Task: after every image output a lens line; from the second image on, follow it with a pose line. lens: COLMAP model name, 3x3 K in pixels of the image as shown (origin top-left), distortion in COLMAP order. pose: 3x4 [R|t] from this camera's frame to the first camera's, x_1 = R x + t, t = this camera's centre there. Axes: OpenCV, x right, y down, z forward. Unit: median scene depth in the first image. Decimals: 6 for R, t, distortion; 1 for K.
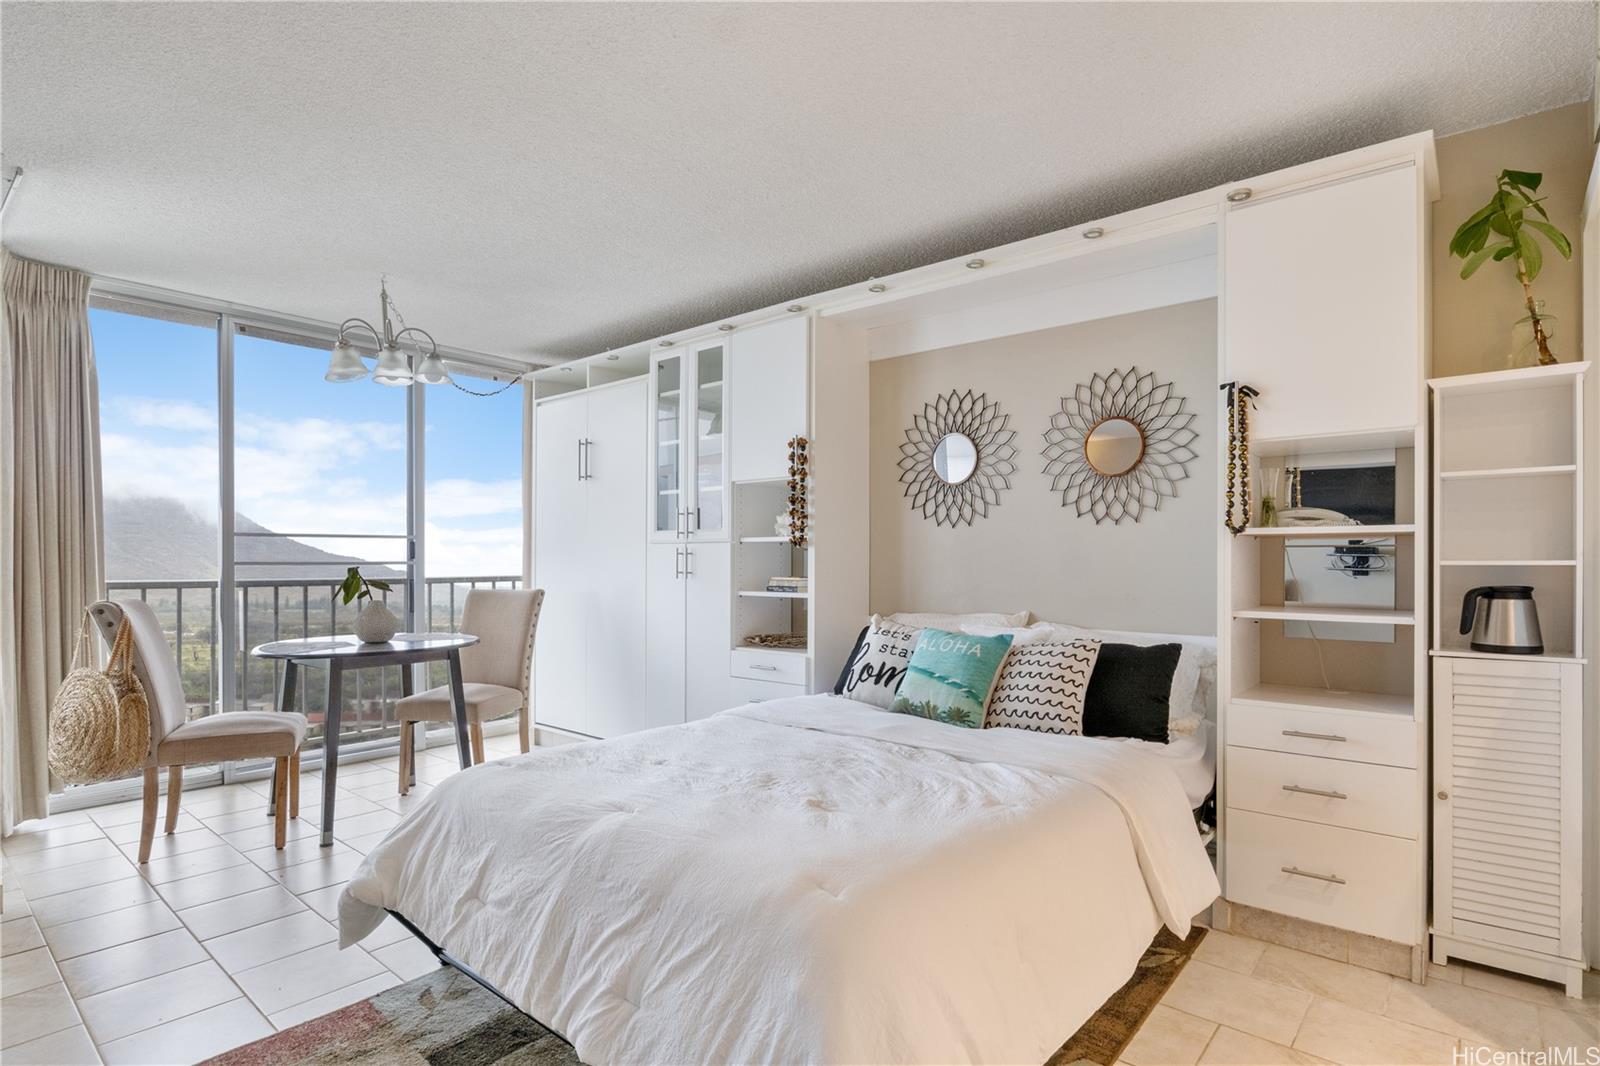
lens RADIAL K [[798.9, 0, 804.5], [0, 798.9, 529.4], [0, 0, 1]] dist [-0.012076, 0.000599]
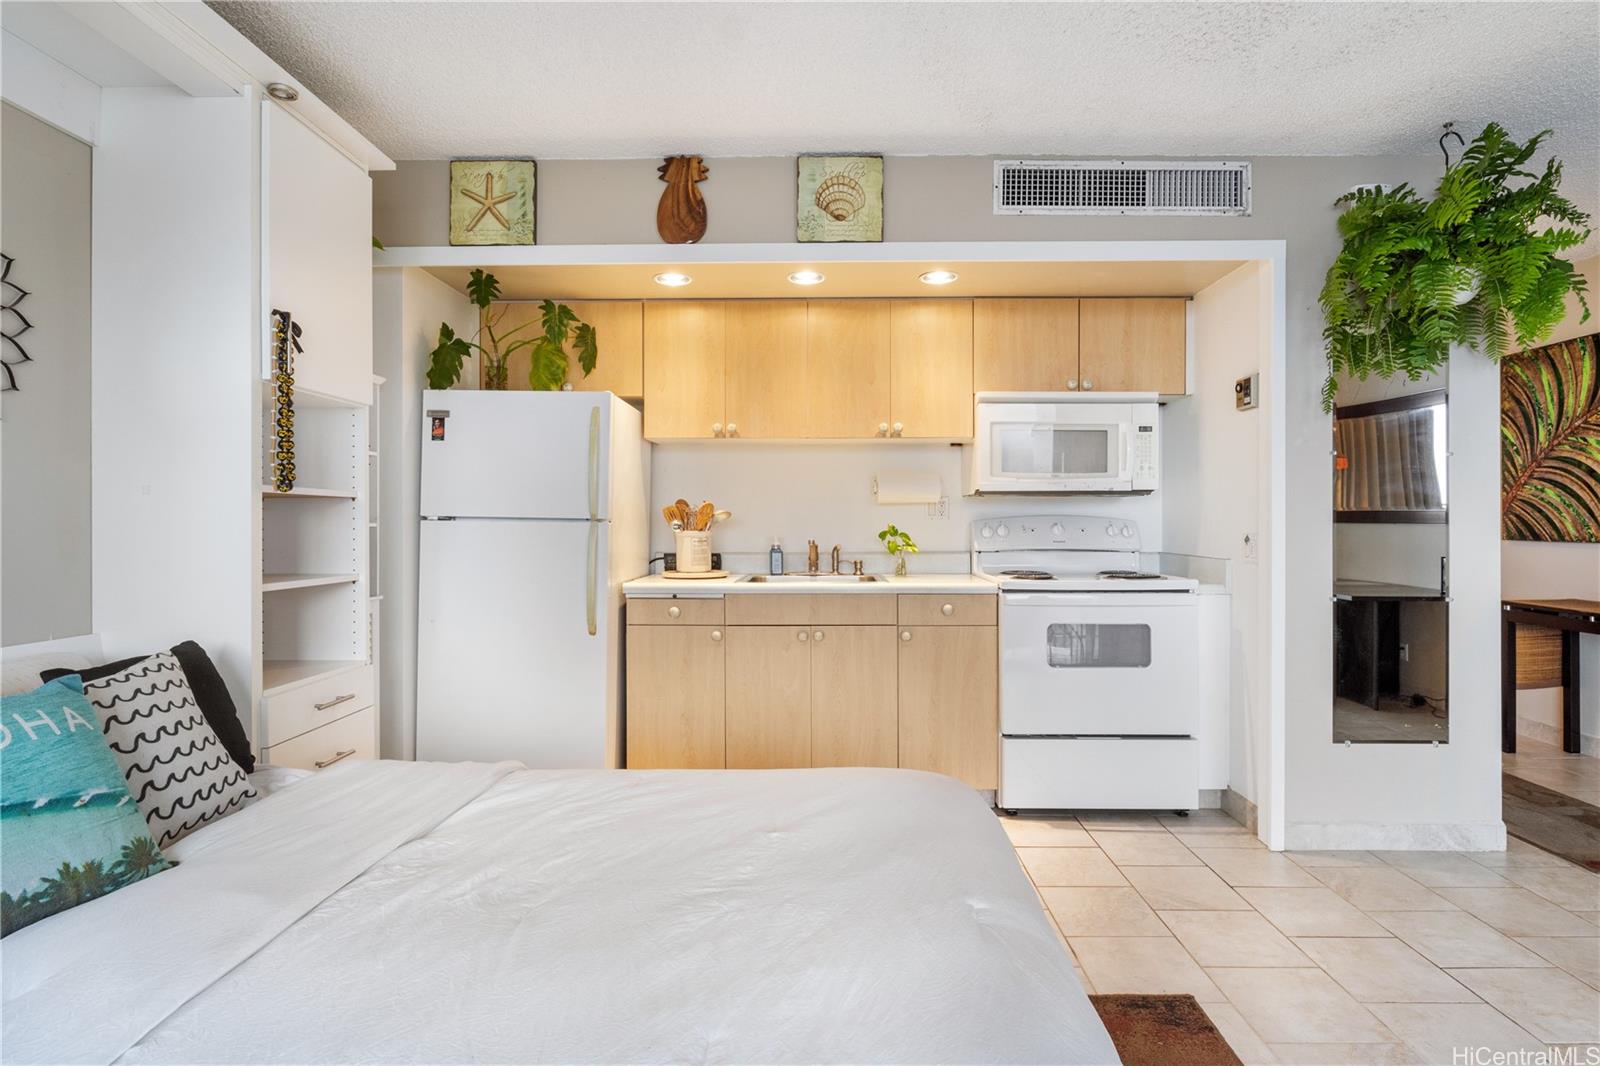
lens RADIAL K [[798.9, 0, 804.5], [0, 798.9, 529.4], [0, 0, 1]] dist [-0.012076, 0.000599]
pose [[-0.627948, -0.006646, 0.778227, -0.494003], [-0.030326, 0.999413, -0.015935, 0.045319], [-0.777664, -0.033607, -0.627781, 1.187796]]
